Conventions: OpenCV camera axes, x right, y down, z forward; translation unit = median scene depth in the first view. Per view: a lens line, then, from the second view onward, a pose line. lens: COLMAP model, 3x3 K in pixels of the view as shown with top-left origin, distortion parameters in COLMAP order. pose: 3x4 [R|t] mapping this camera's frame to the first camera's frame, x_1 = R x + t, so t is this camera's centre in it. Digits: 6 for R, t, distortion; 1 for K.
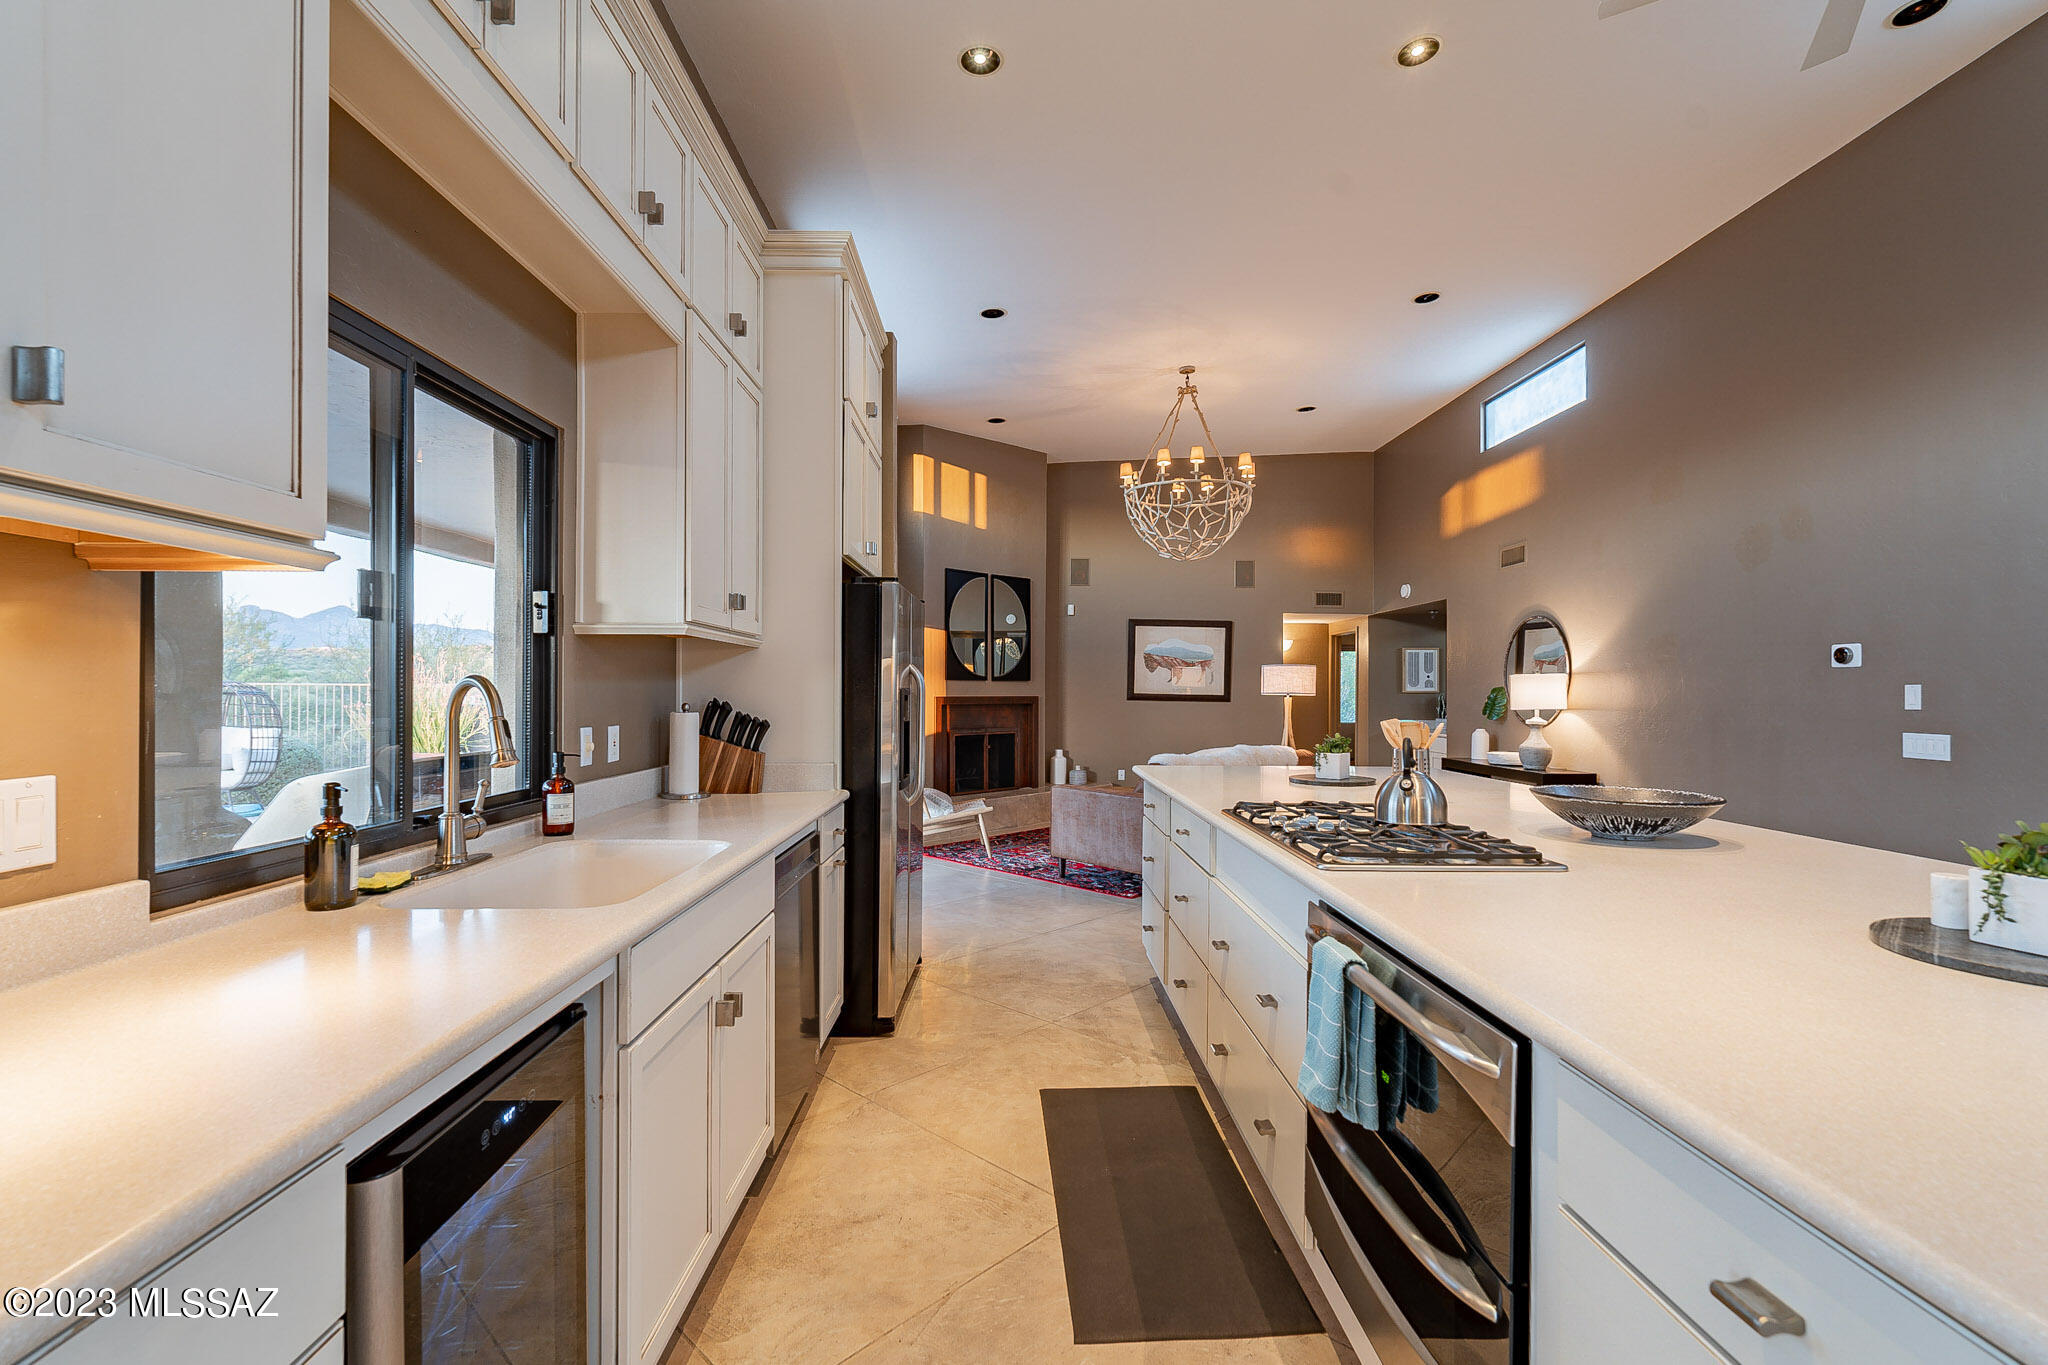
lens RADIAL K [[899.5, 0, 1024.0], [0, 899.5, 682.5], [0, 0, 1]] dist [-0.004344, 0.000205]
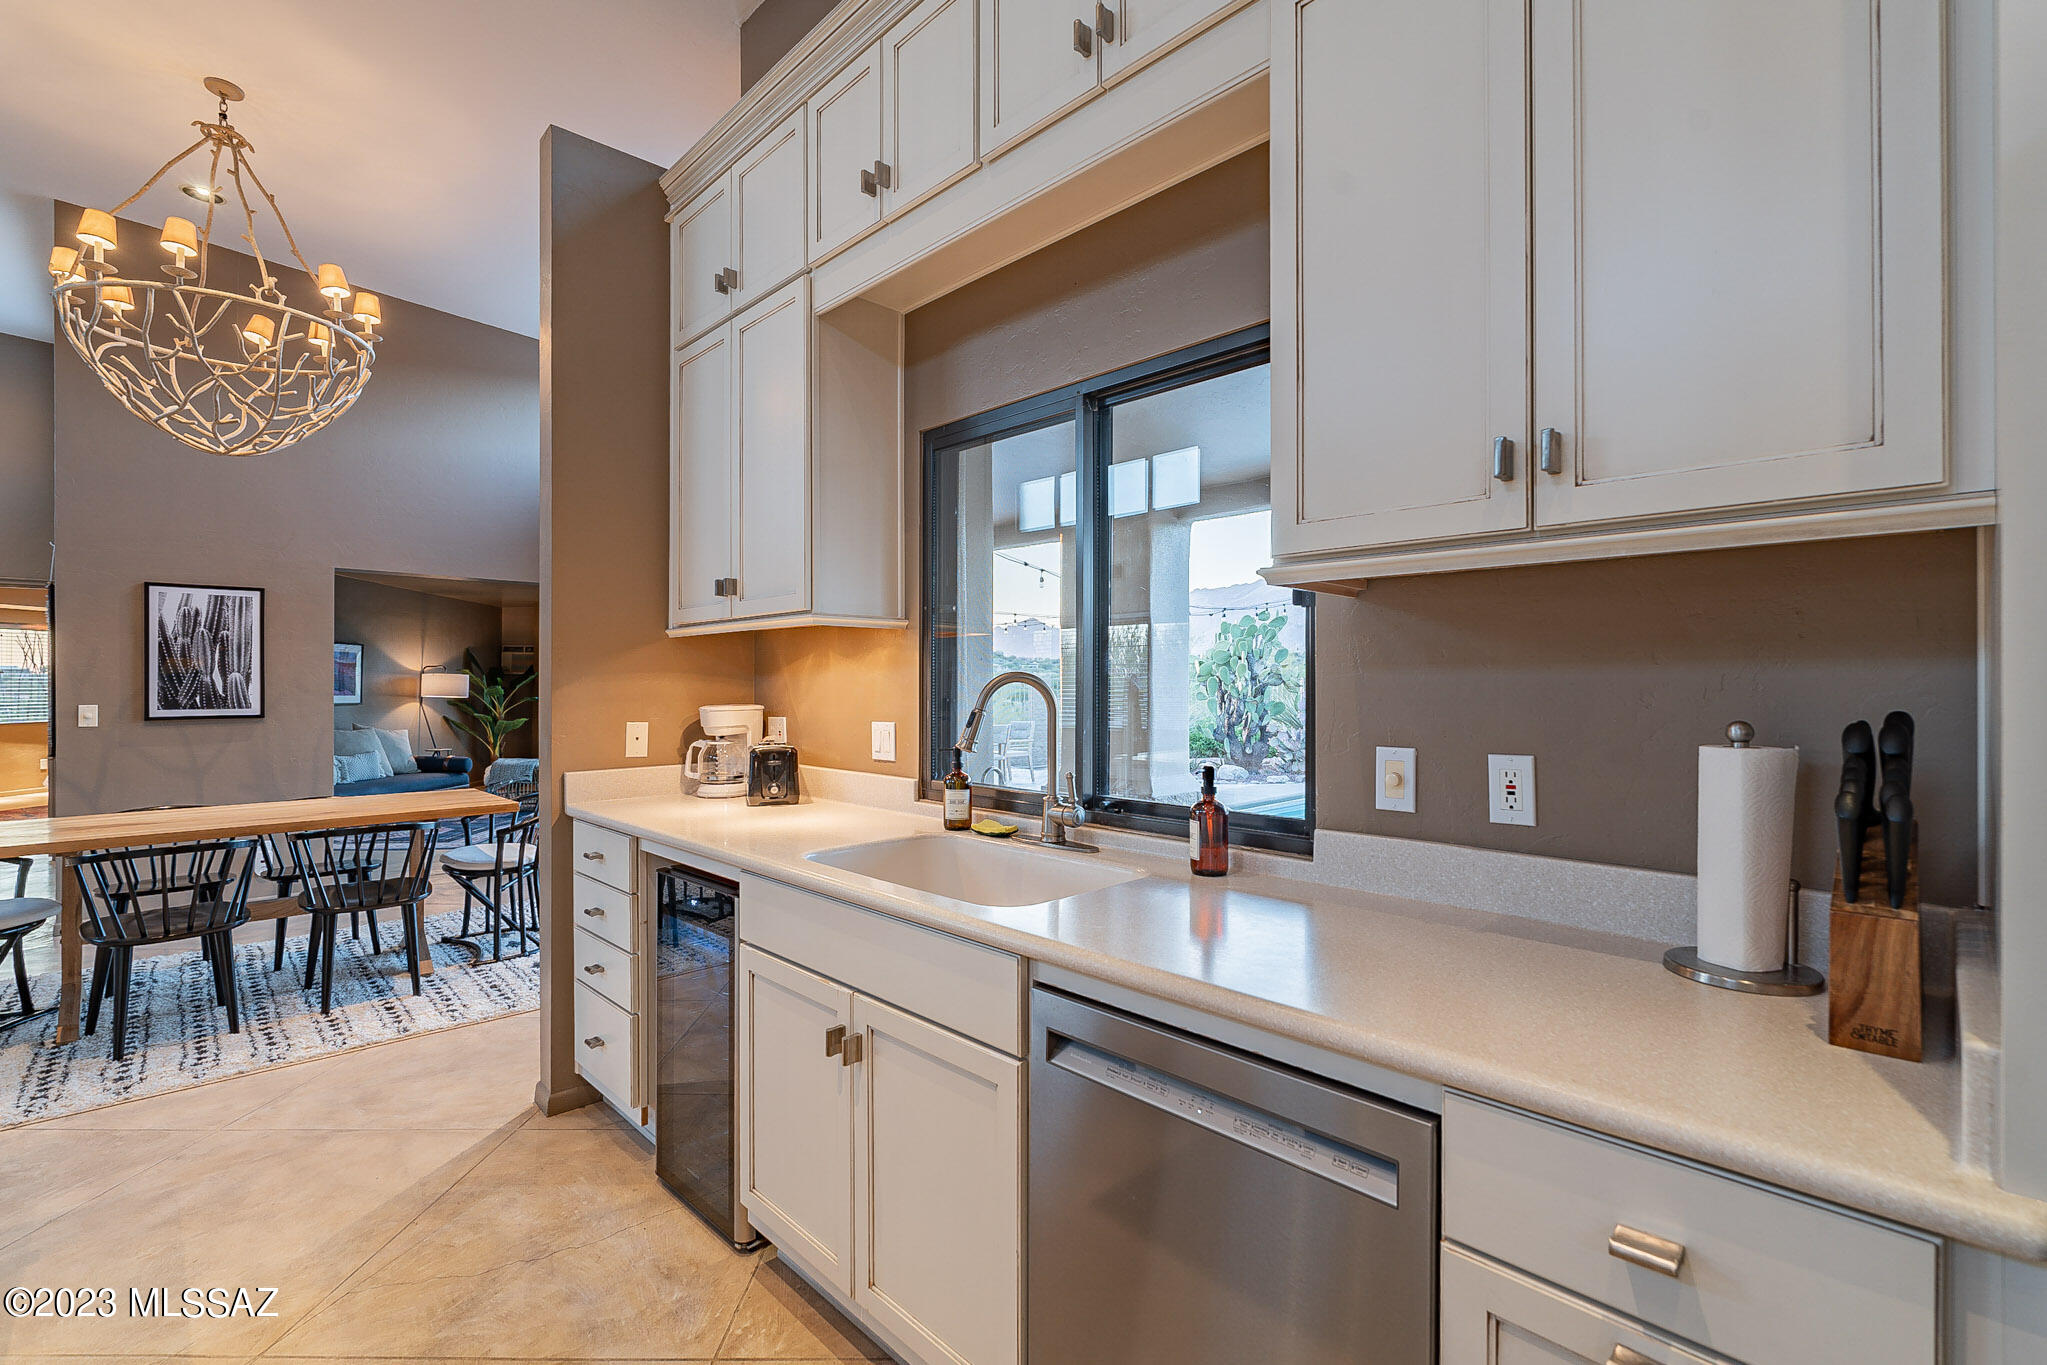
lens RADIAL K [[944.5, 0, 1022.7], [0, 944.5, 669.8], [0, 0, 1]] dist [-0.003496, -0.000566]
pose [[-0.739386, 0.001472, -0.673280, 0.090858], [0.012794, 0.999848, -0.011864, 0.001256], [0.673160, -0.017386, -0.739292, 0.923990]]
